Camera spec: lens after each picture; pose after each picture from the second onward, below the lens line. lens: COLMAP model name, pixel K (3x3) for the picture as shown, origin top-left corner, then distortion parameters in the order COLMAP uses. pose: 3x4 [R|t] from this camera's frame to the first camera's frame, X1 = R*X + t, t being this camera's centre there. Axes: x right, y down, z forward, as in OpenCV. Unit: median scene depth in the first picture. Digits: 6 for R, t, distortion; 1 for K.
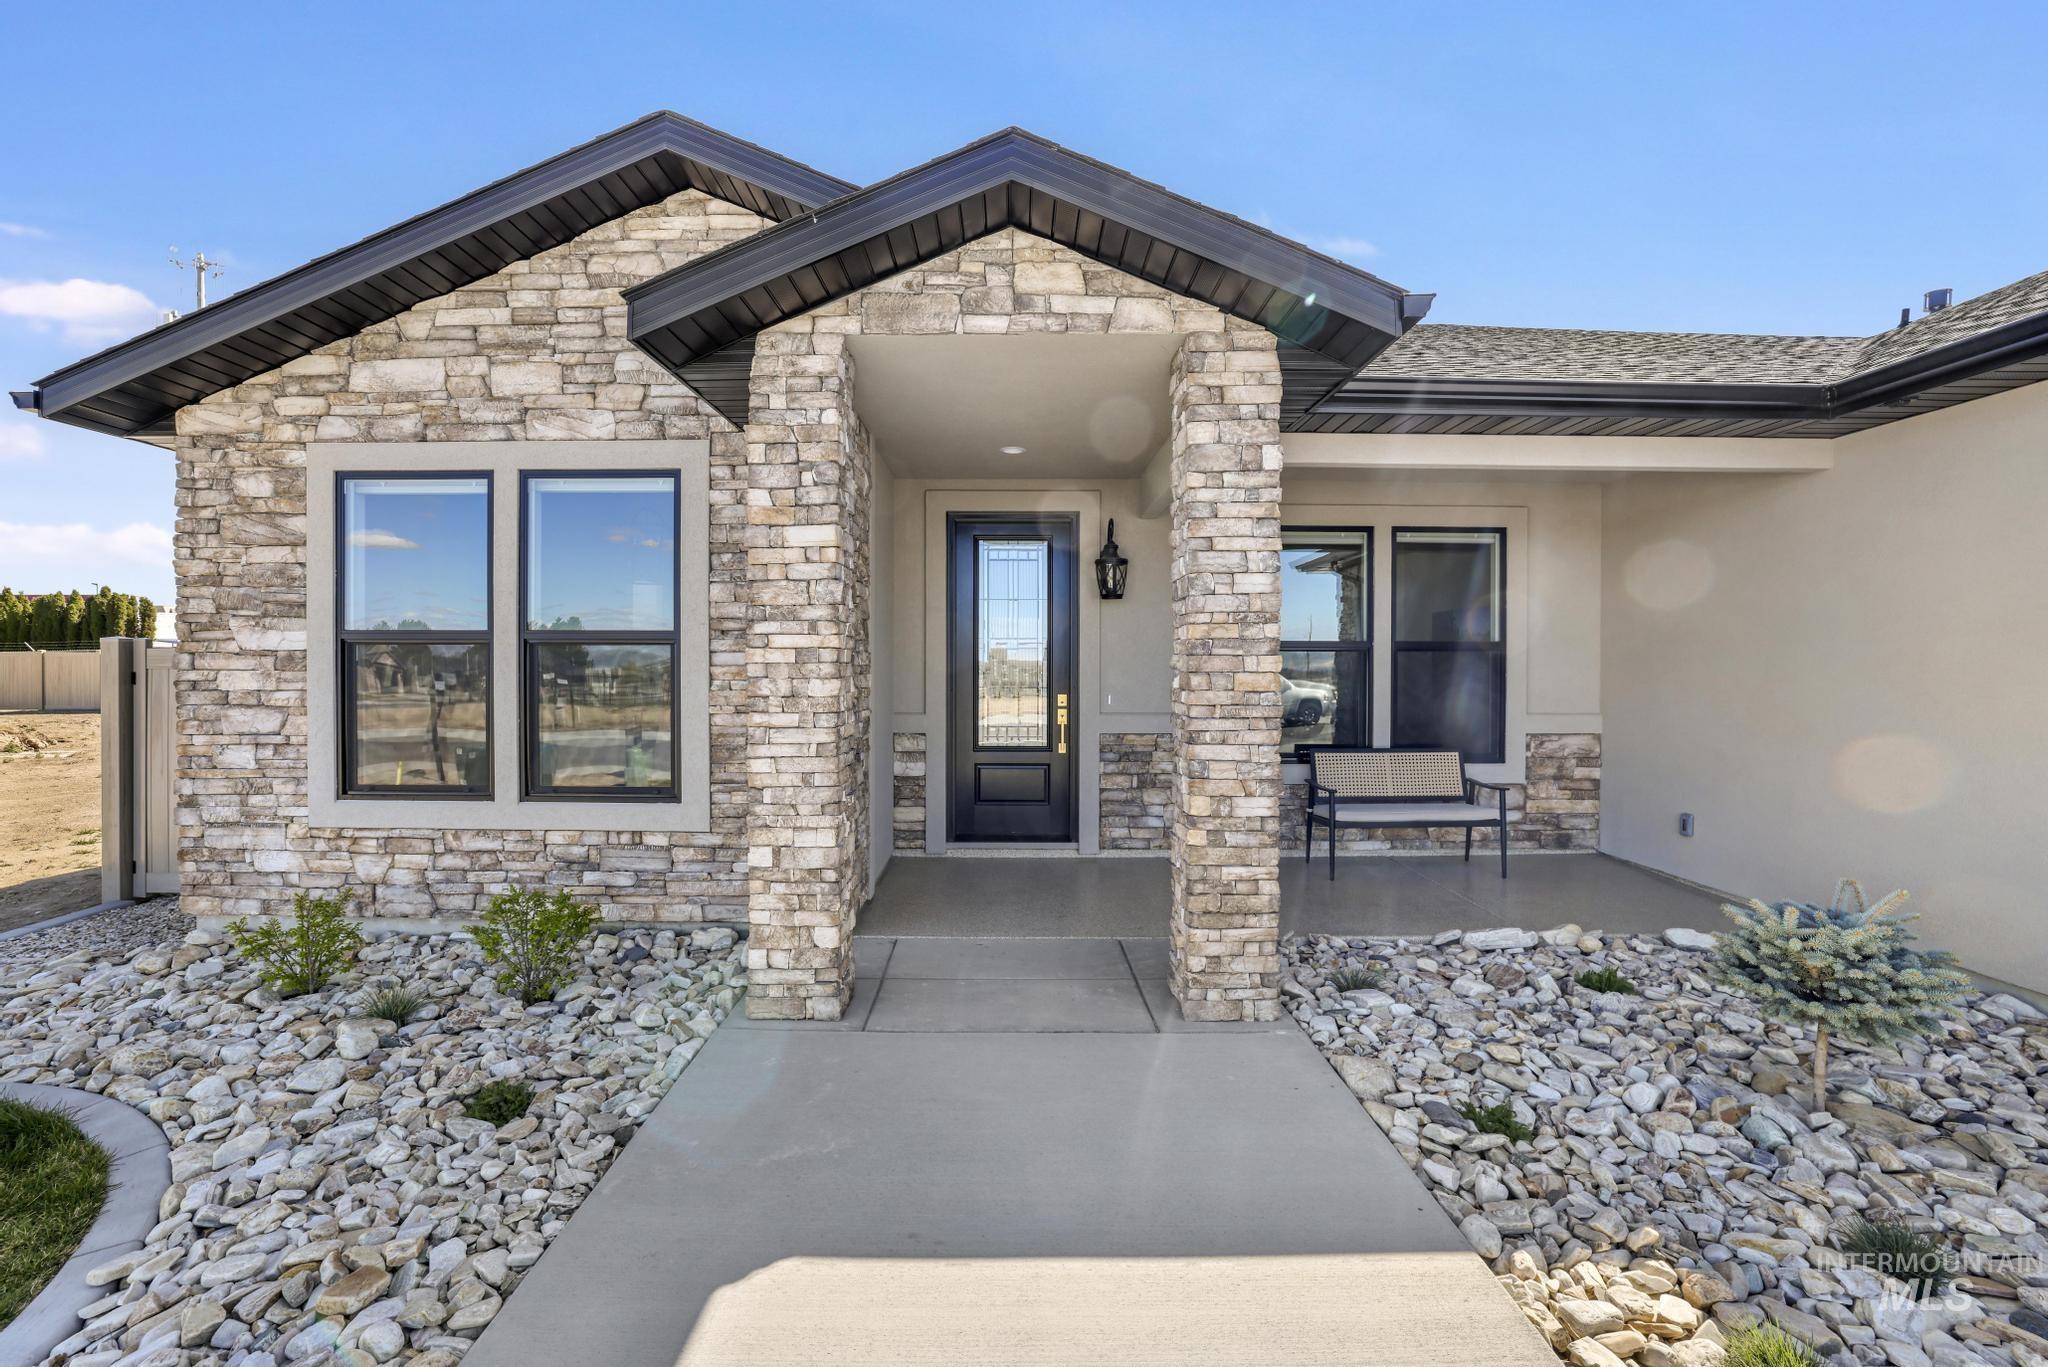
lens RADIAL K [[891.1, 0, 1025.1], [0, 891.1, 670.2], [0, 0, 1]] dist [-0.033818, 0.003548]
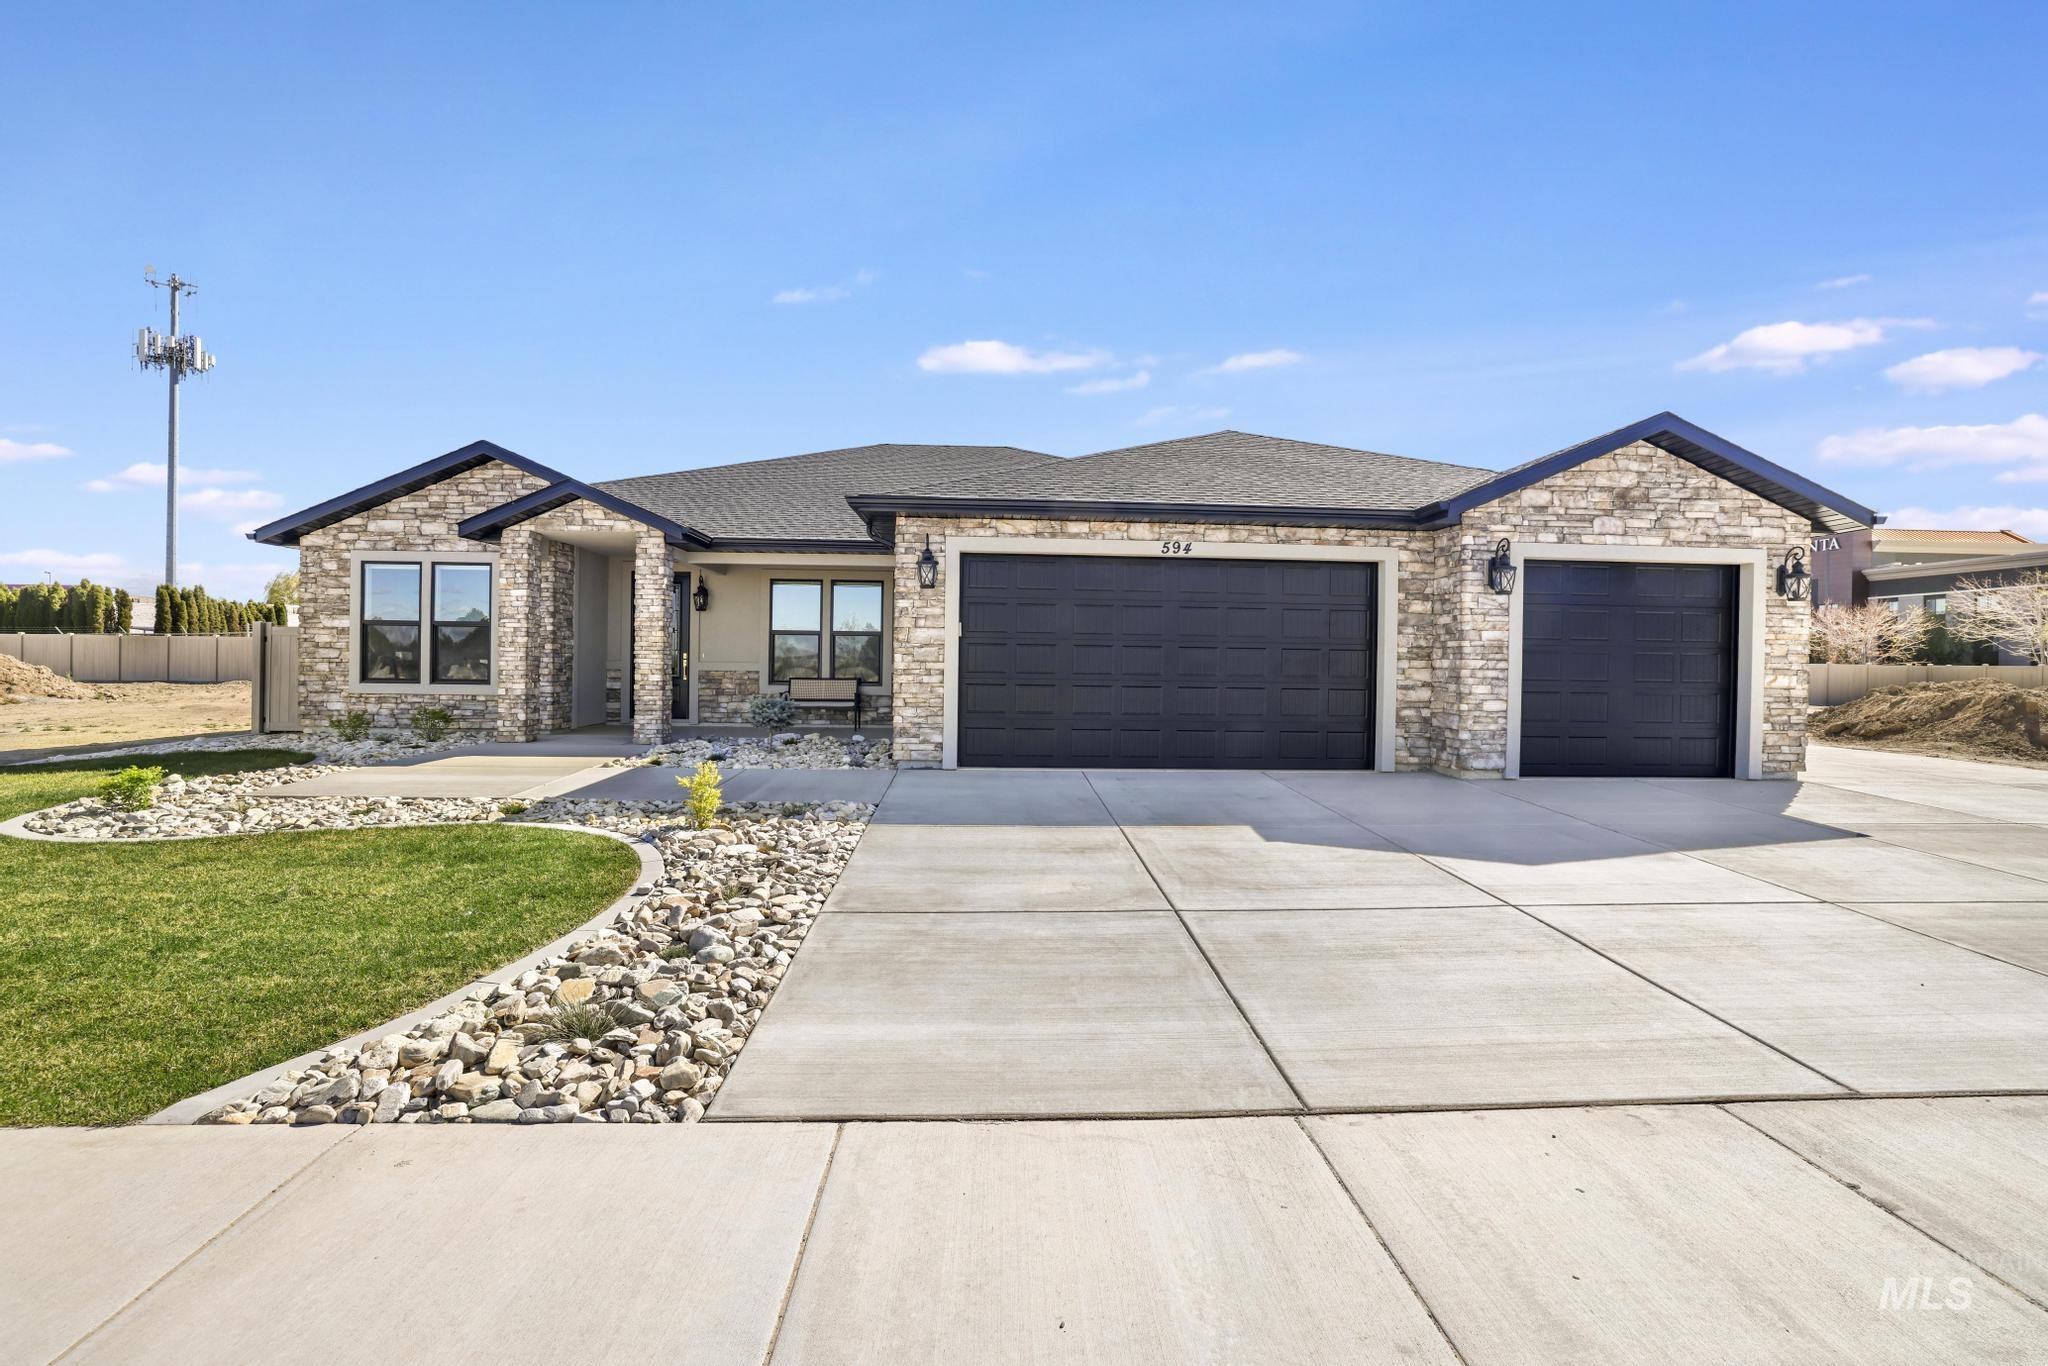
lens RADIAL K [[891.1, 0, 1042.1], [0, 891.1, 666.9], [0, 0, 1]] dist [-0.033818, 0.003548]
pose [[0.998716, 0.011674, 0.049300, 1.179494], [-0.011433, 0.999921, -0.005171, 0.089487], [-0.049357, 0.004600, 0.998771, -1.797590]]
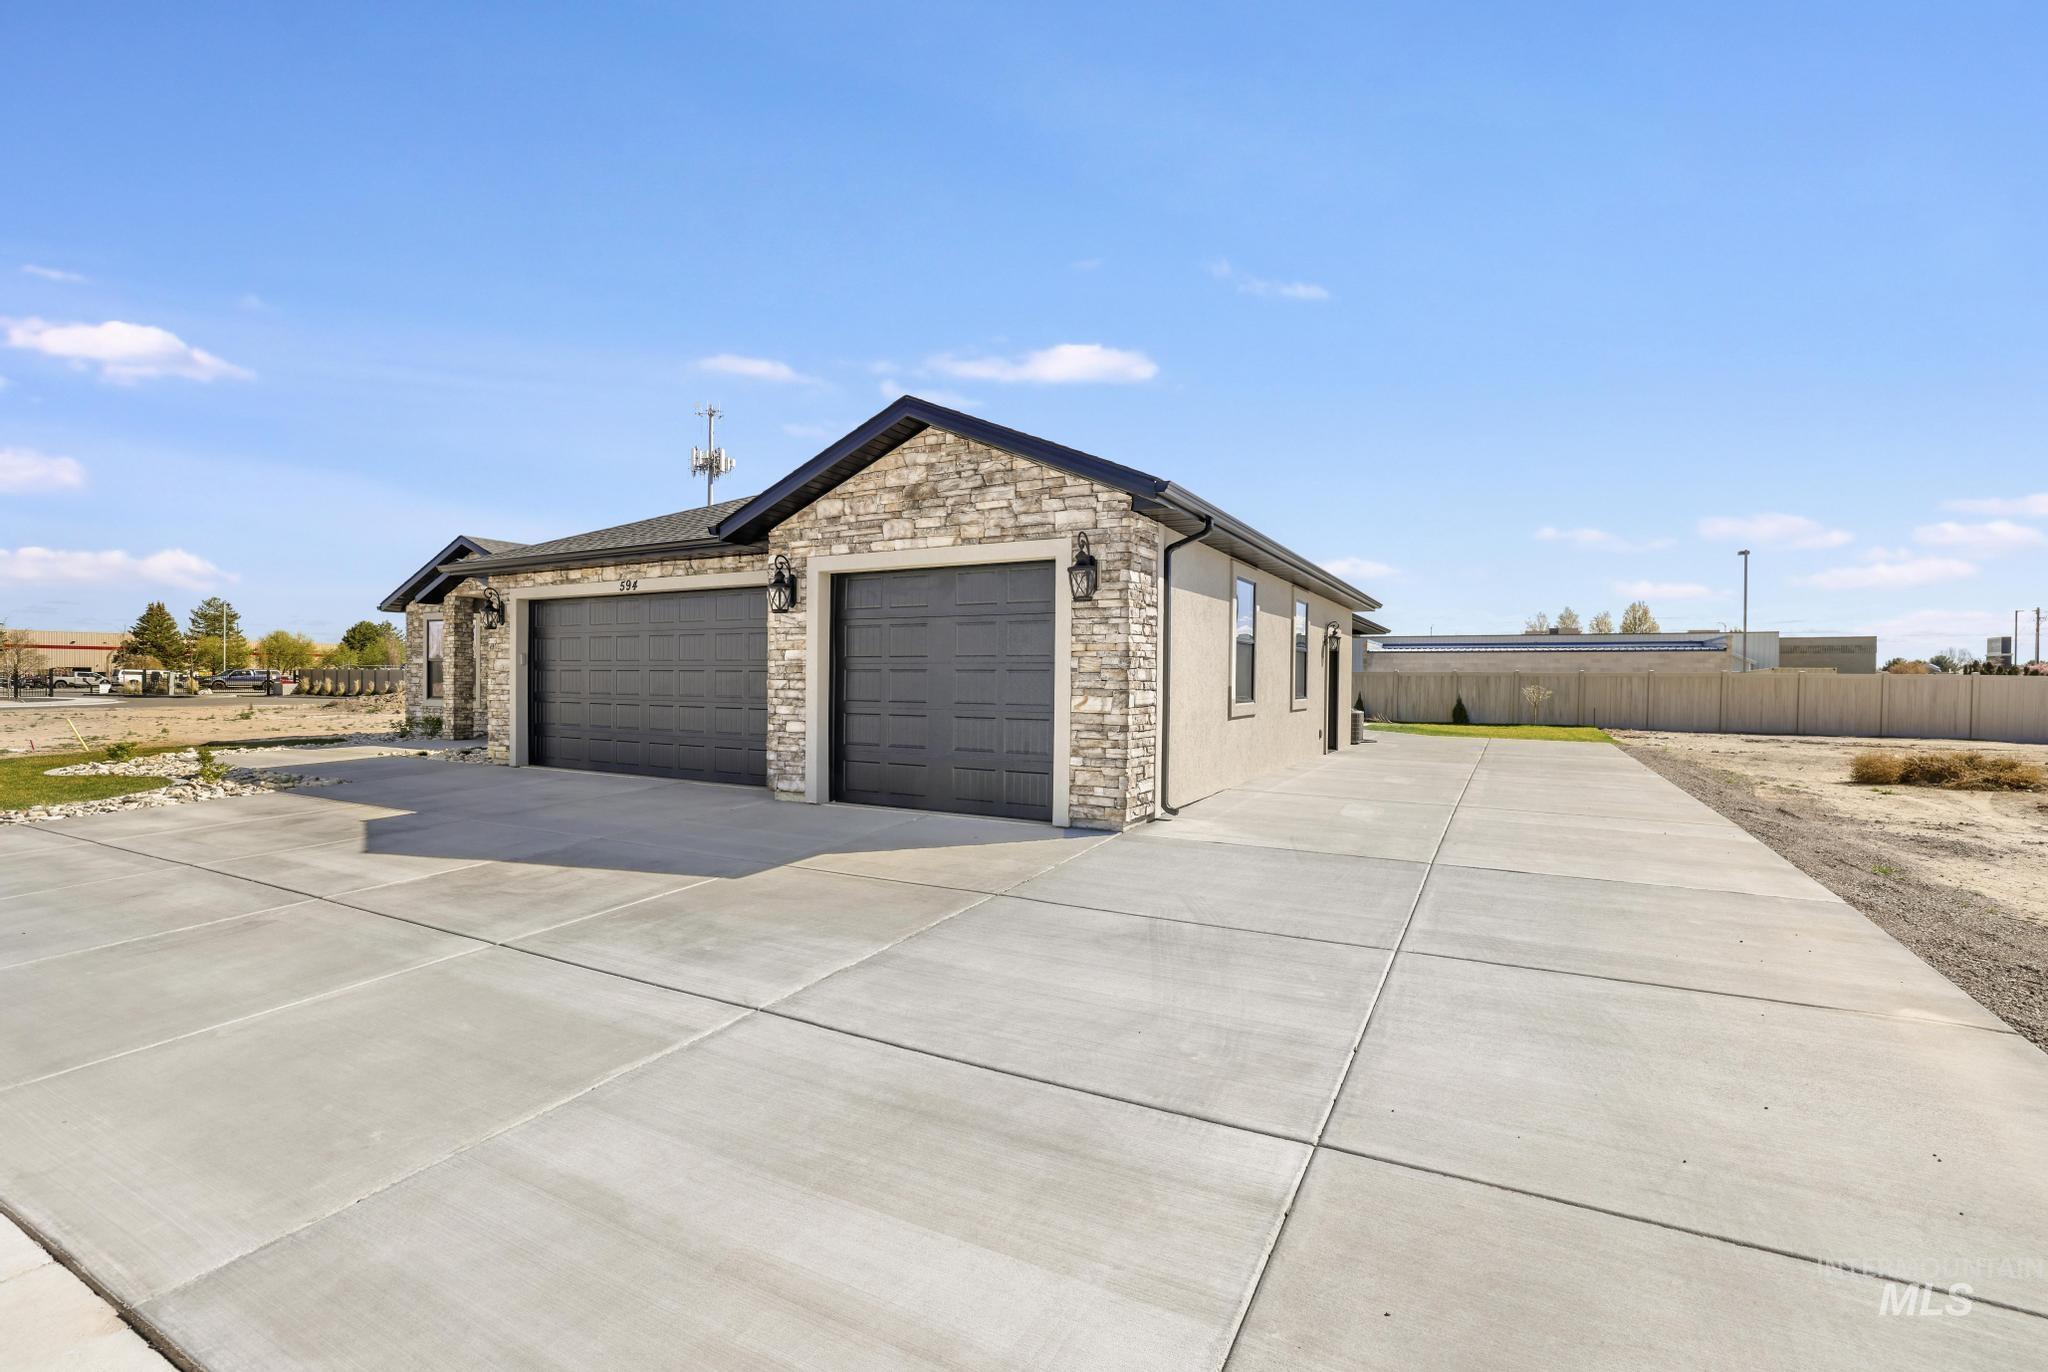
lens RADIAL K [[891.1, 0, 1013.6], [0, 891.1, 688.5], [0, 0, 1]] dist [-0.033818, 0.003548]
pose [[0.878432, 0.009372, -0.477776, 3.675387], [-0.009135, 0.999954, 0.002821, 0.060950], [0.477781, 0.001887, 0.878477, -1.344568]]
